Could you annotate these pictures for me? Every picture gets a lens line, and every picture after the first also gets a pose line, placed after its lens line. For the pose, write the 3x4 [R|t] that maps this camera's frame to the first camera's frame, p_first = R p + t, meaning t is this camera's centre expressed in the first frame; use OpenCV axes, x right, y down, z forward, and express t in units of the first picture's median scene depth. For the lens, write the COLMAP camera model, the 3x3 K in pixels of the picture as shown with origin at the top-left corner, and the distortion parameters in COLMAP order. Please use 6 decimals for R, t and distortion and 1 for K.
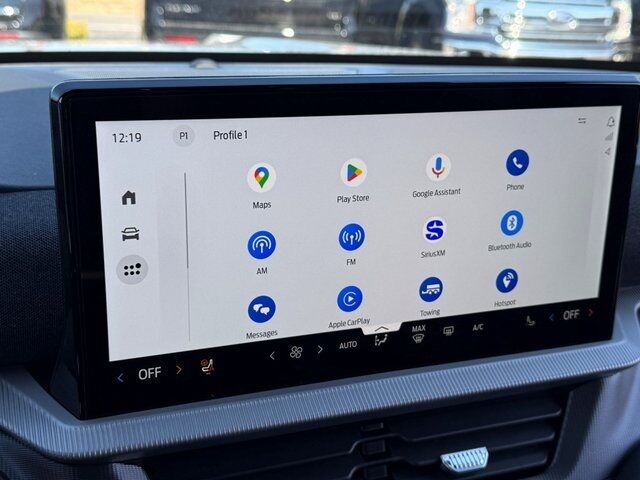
lens RADIAL K [[772.5, 0, 324.9], [0, 772.5, 236.6], [0, 0, 1]] dist [0.061207, 0.000000]
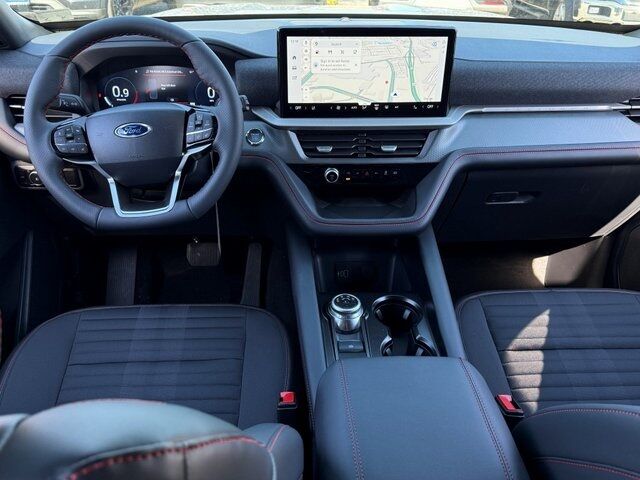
lens RADIAL K [[536.4, 0, 316.4], [0, 536.4, 244.0], [0, 0, 1]] dist [0.061771, -0.085423]
pose [[0.957860, 0.115787, -0.262866, 0.564957], [-0.066398, 0.979622, 0.189556, 0.288123], [0.279457, -0.164114, 0.946029, -1.418544]]
